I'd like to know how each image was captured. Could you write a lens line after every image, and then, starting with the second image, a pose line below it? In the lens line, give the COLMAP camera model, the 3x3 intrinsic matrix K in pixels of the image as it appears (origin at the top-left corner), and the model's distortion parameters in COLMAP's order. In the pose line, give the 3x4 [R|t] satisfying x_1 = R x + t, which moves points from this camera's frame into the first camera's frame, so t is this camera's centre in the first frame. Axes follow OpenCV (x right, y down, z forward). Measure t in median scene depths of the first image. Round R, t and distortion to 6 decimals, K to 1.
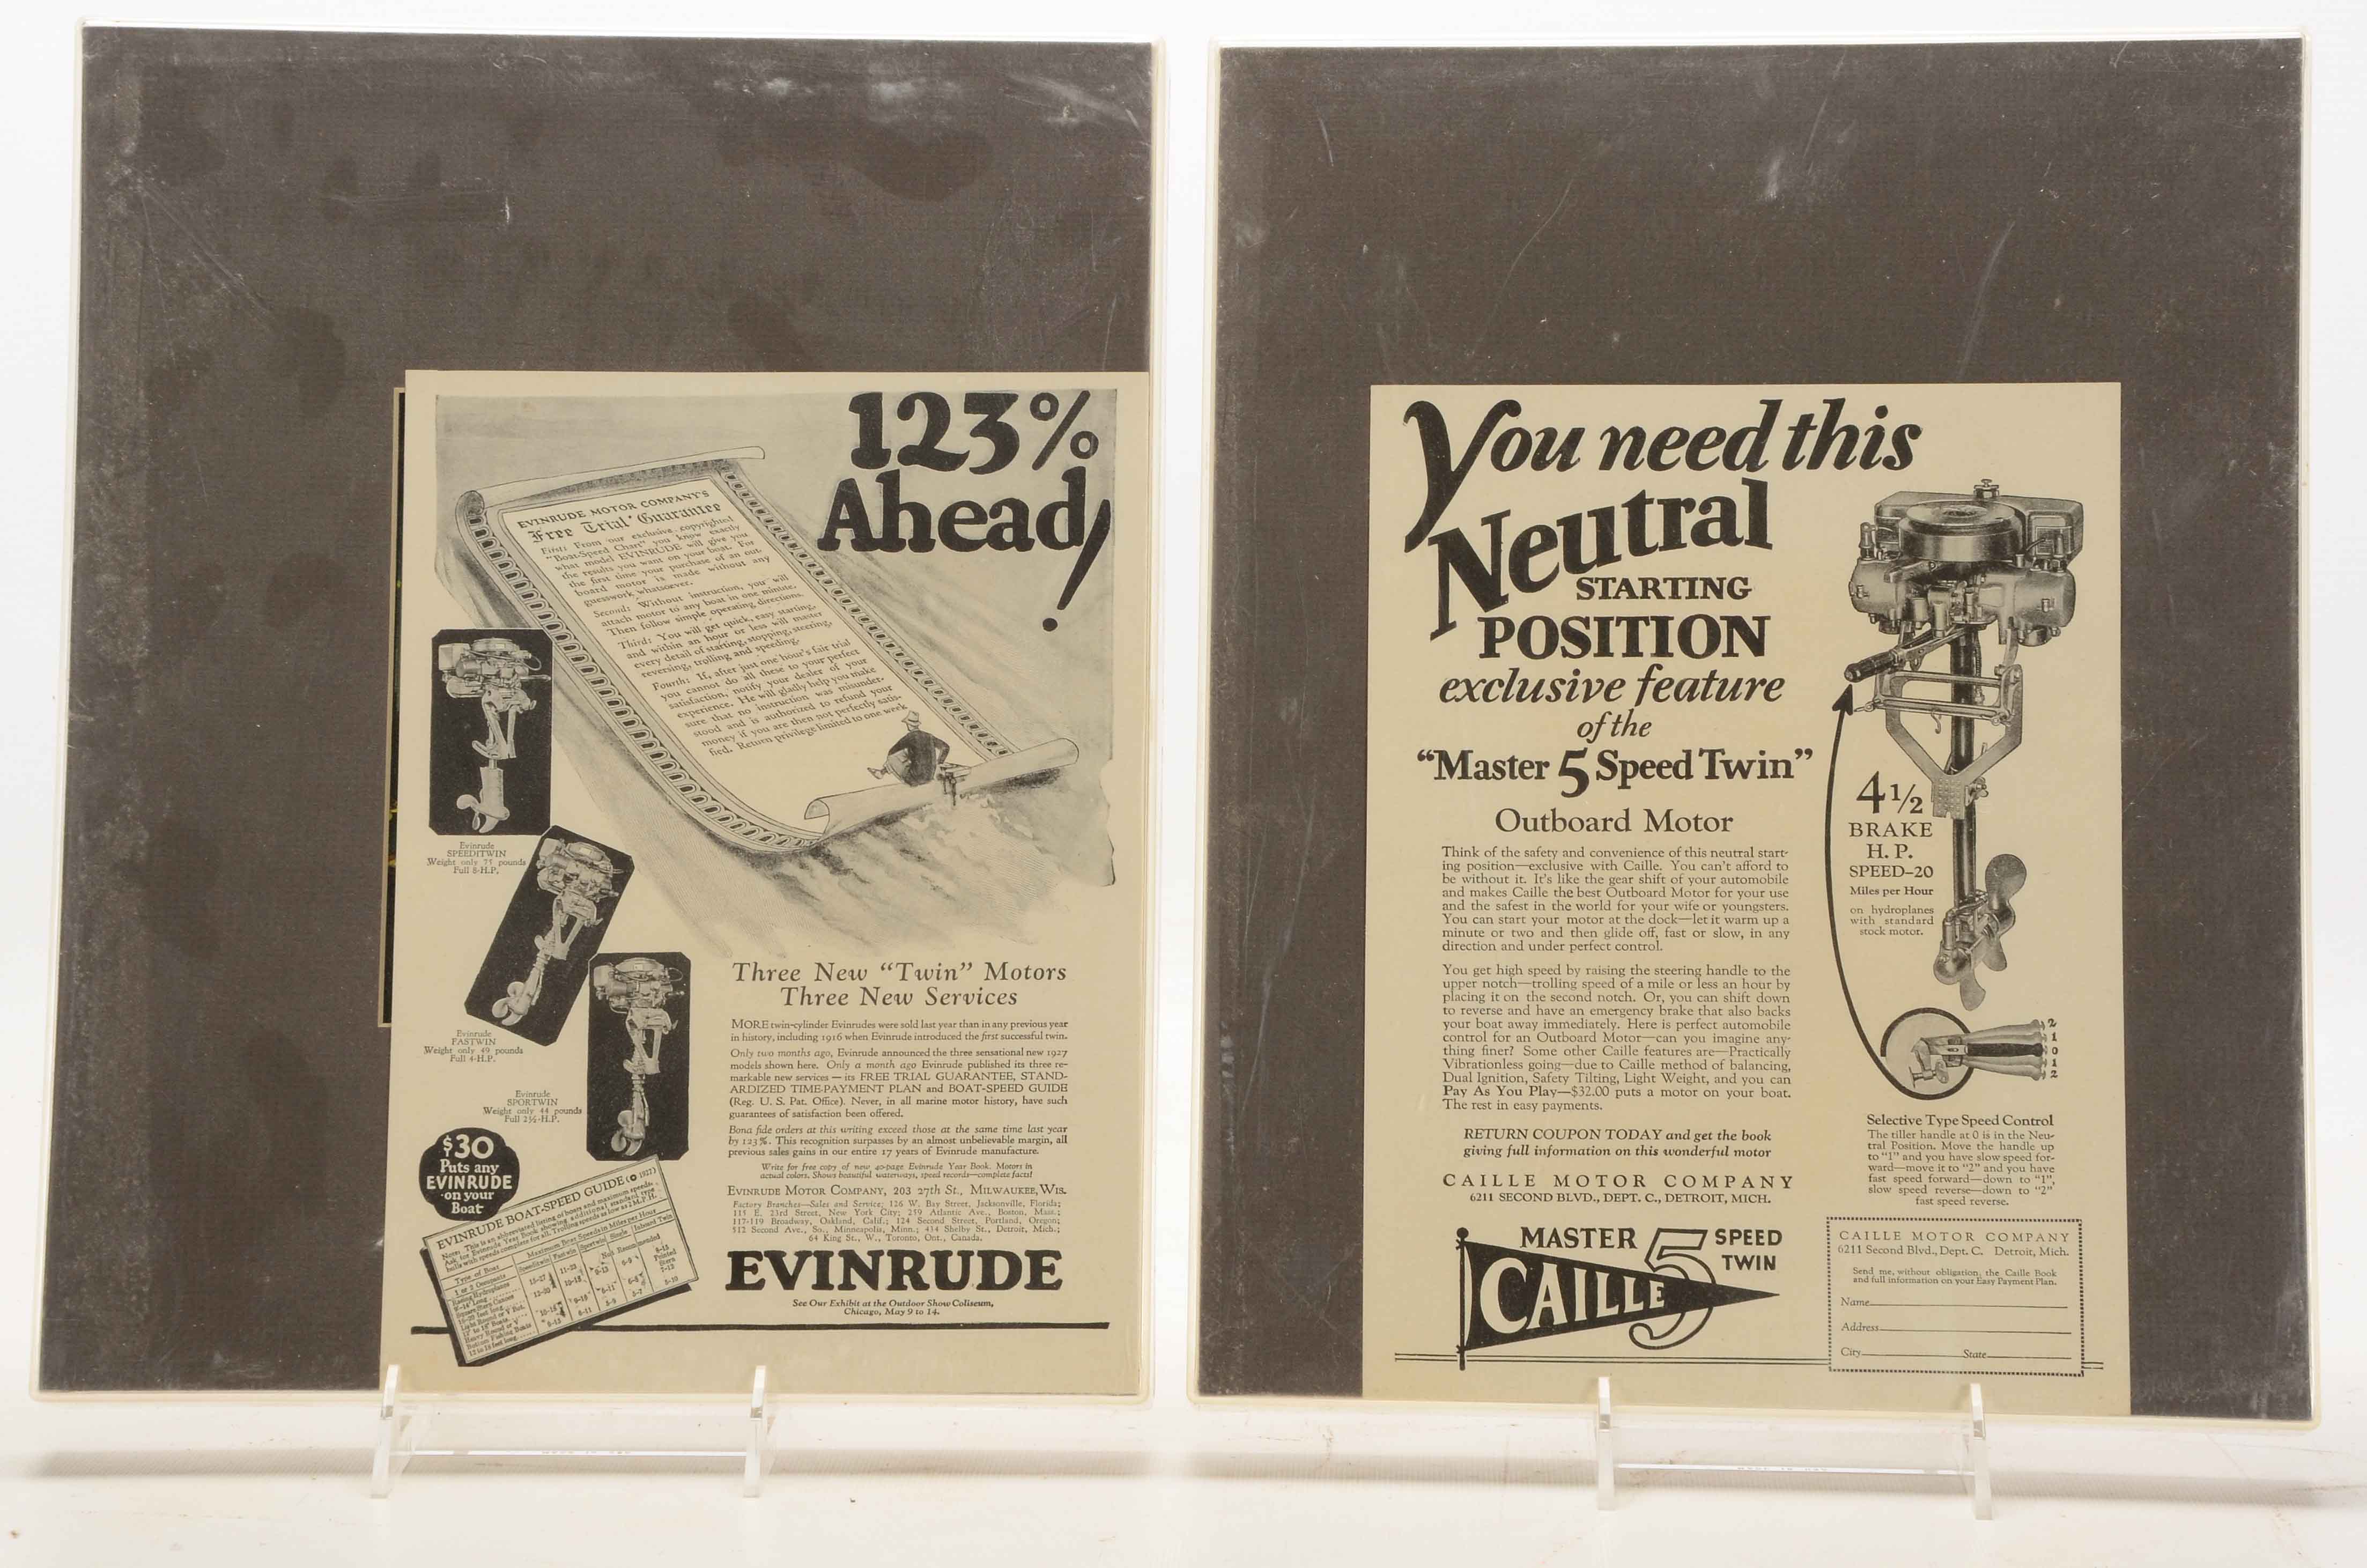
lens RADIAL K [[6044.2, 0, 1183.5], [0, 6044.2, 784.0], [0, 0, 1]] dist [0.473963, -0.078457]
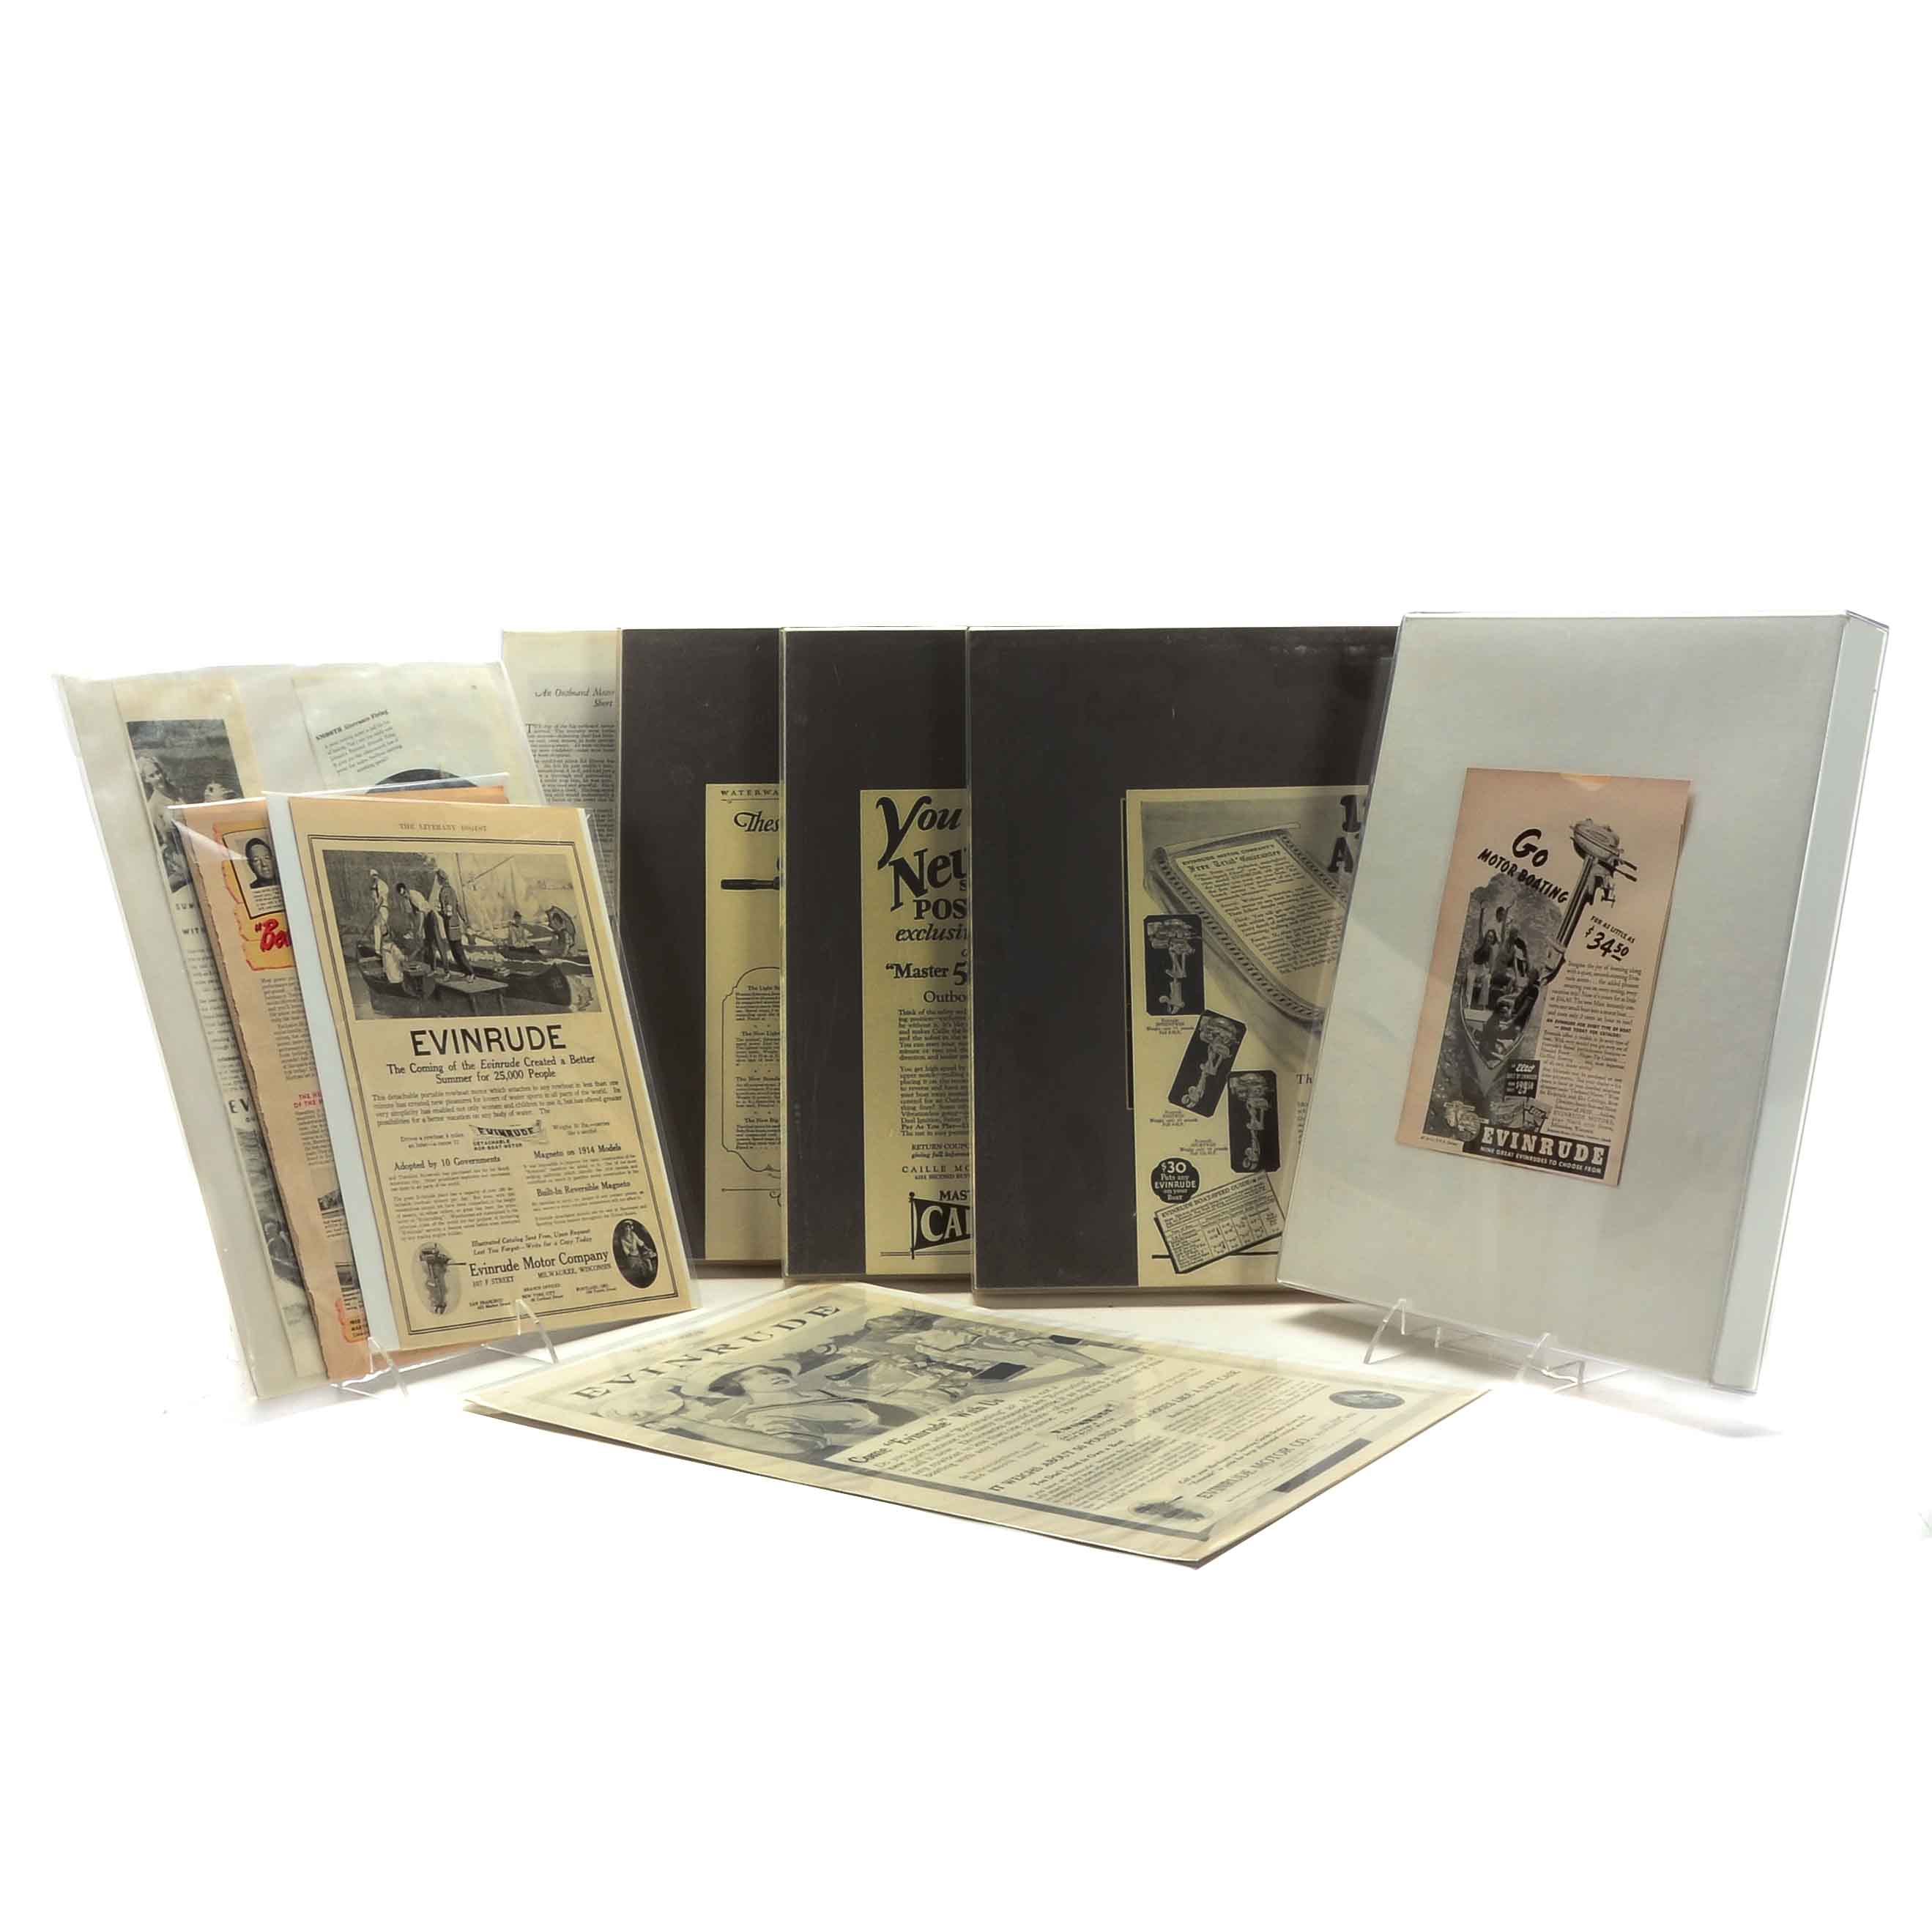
lens RADIAL K [[2897.1, 0, 966.0], [0, 2897.1, 966.0], [0, 0, 1]] dist [-0.008568, -0.013257]
pose [[0.996450, -0.022885, 0.081011, -0.262359], [0.023286, 0.999721, -0.004005, -0.005841], [-0.080896, 0.005877, 0.996705, 0.033381]]
